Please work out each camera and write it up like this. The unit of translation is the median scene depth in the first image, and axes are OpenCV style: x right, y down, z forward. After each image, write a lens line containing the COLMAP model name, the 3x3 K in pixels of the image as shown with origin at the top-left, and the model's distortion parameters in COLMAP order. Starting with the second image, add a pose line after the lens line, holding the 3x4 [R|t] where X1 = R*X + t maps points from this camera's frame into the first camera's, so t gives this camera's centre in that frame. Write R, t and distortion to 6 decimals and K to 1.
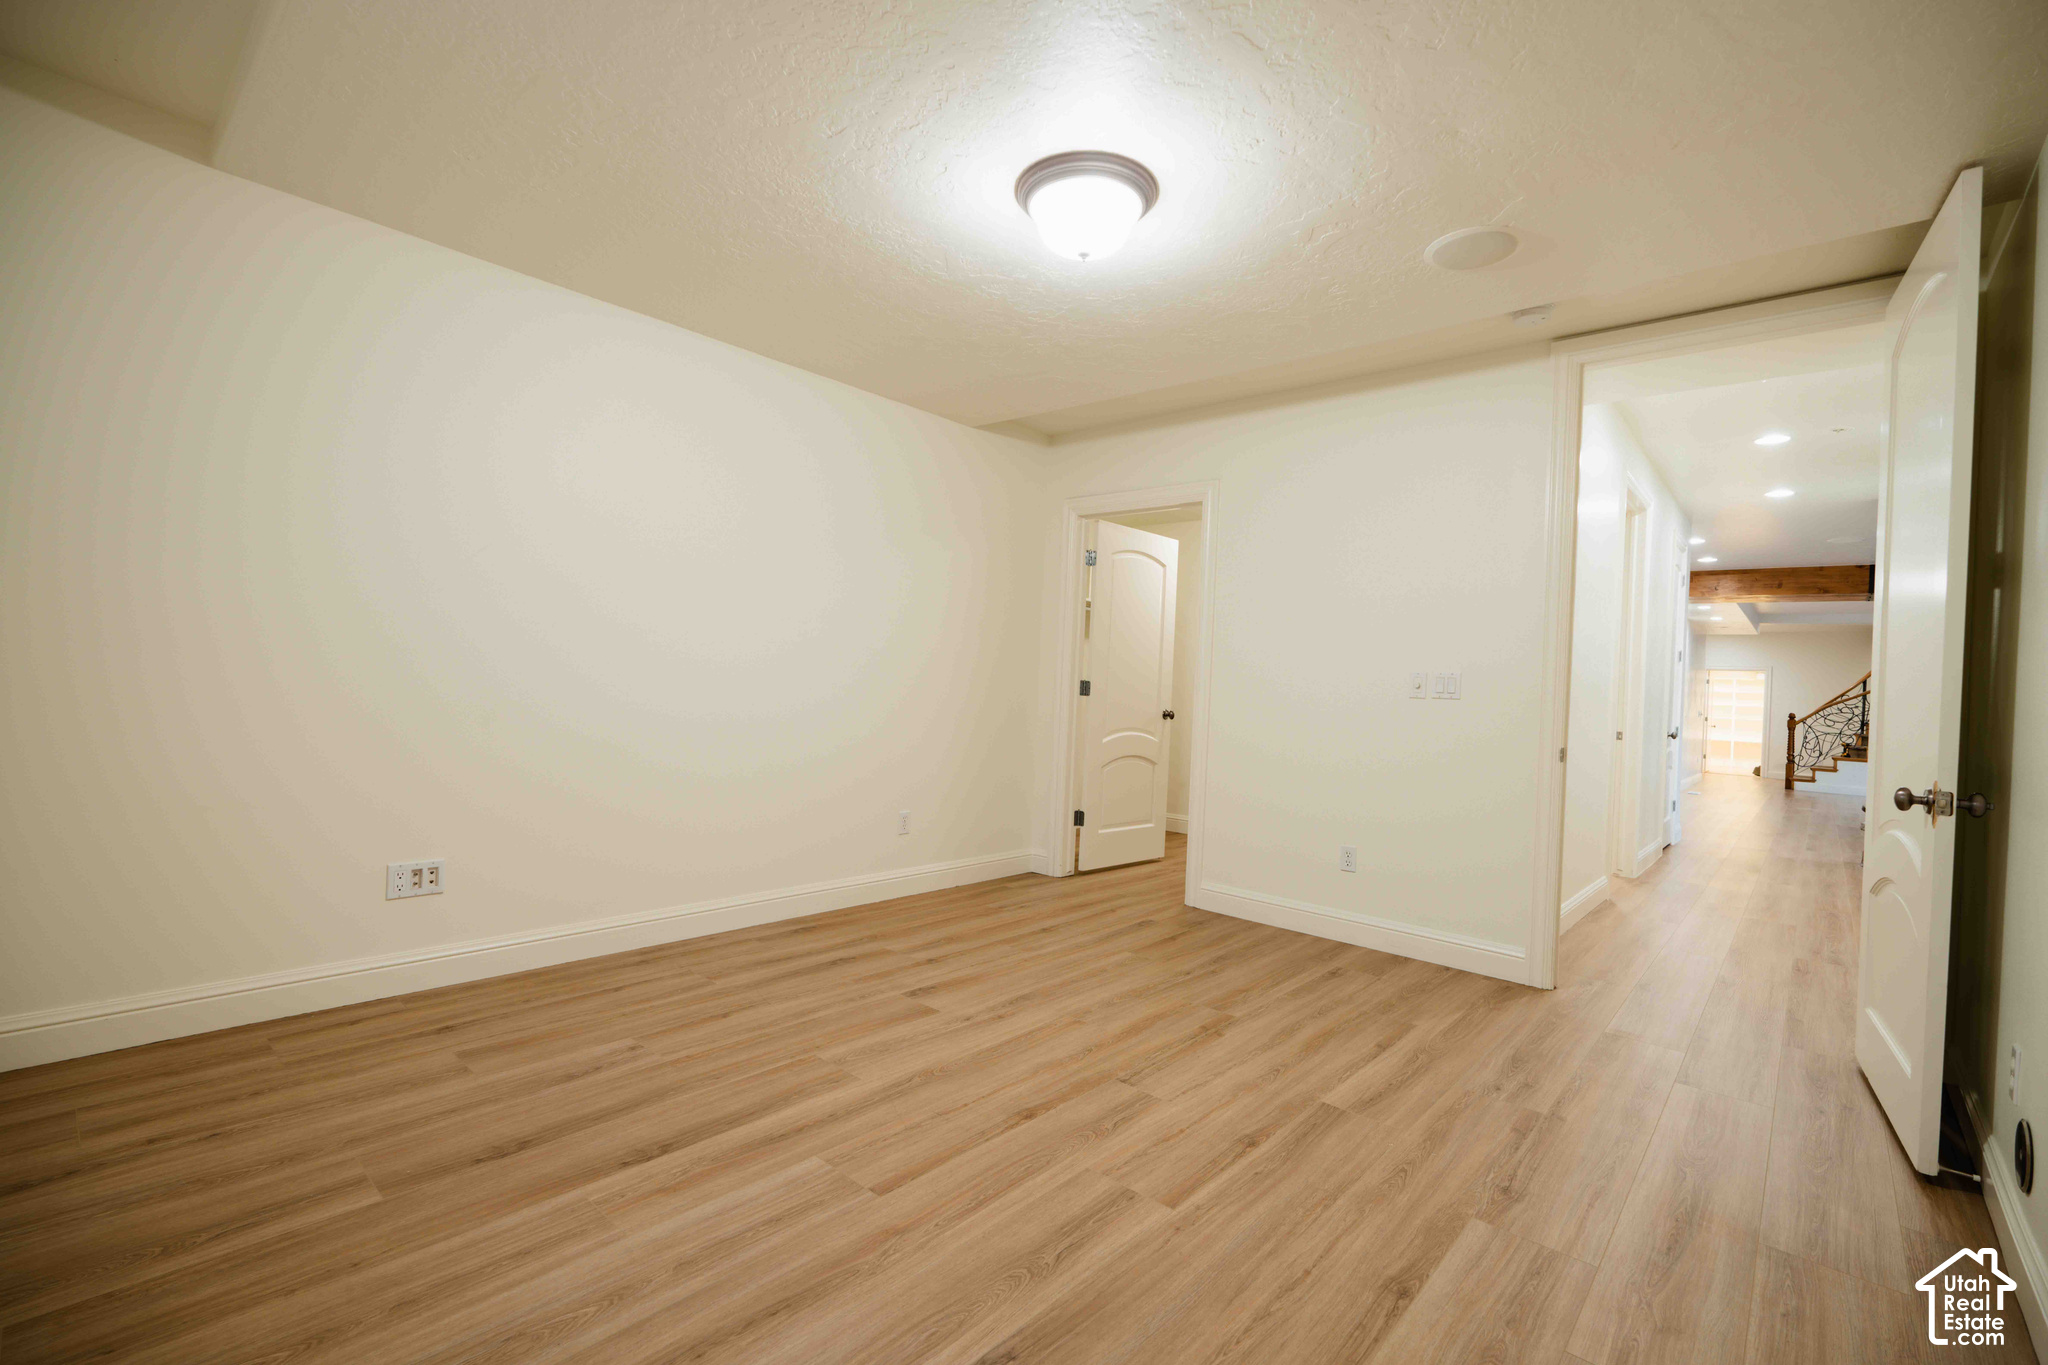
lens RADIAL K [[900.1, 0, 1026.9], [0, 900.1, 682.5], [0, 0, 1]] dist [0.004623, 0.000402]
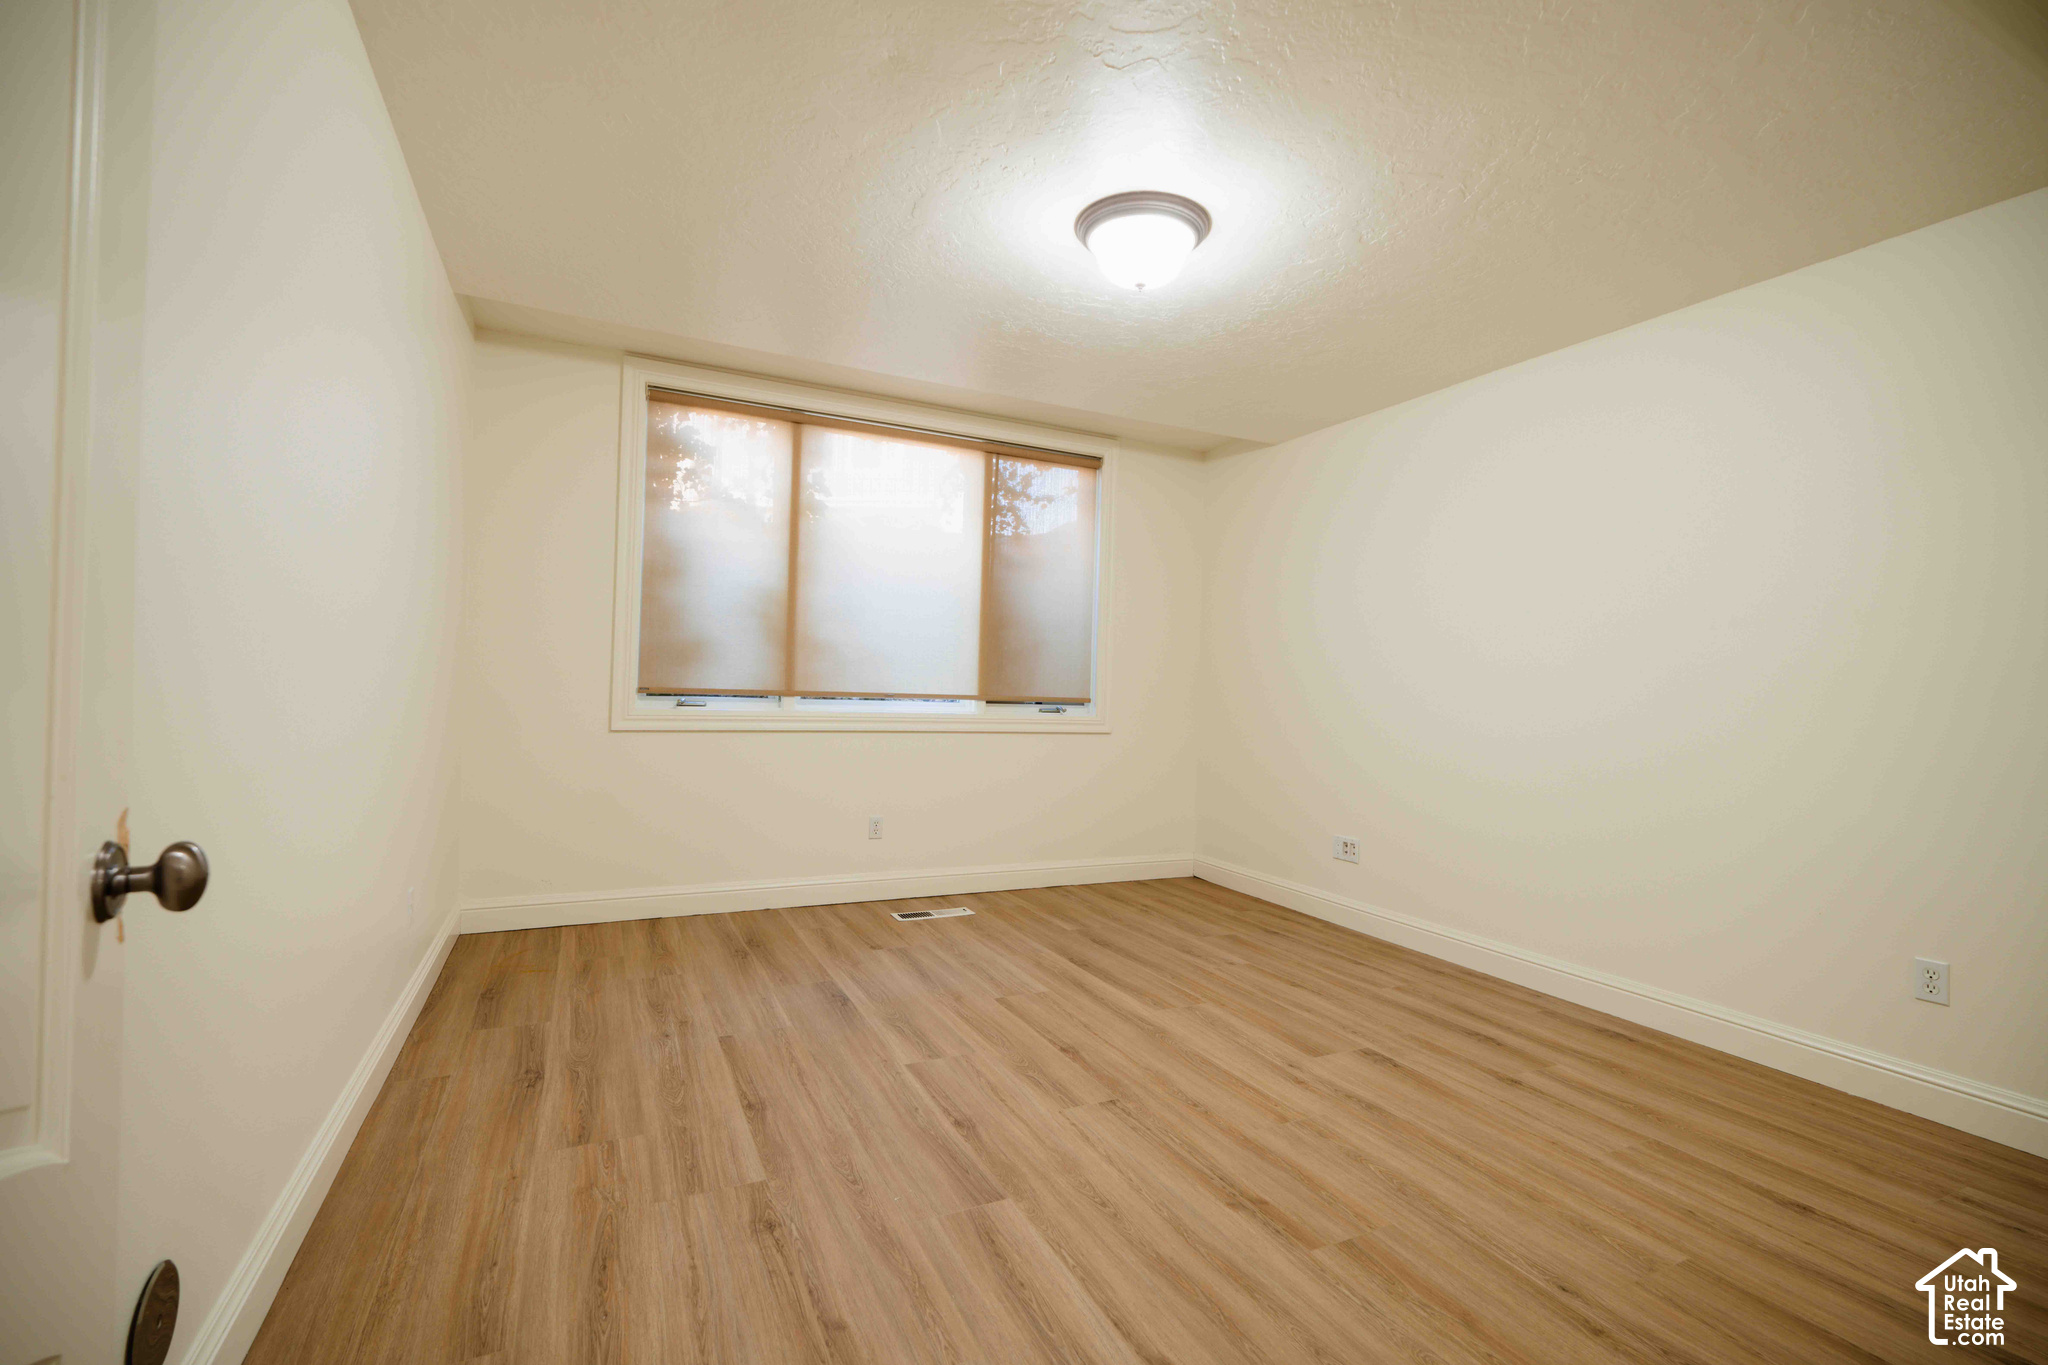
lens RADIAL K [[900.1, 0, 1026.9], [0, 900.1, 682.5], [0, 0, 1]] dist [0.004623, 0.000402]
pose [[-0.383943, -0.064328, -0.921113, 0.997888], [-0.042527, 0.997744, -0.051954, 0.051144], [0.922377, 0.019224, -0.385812, 1.215632]]
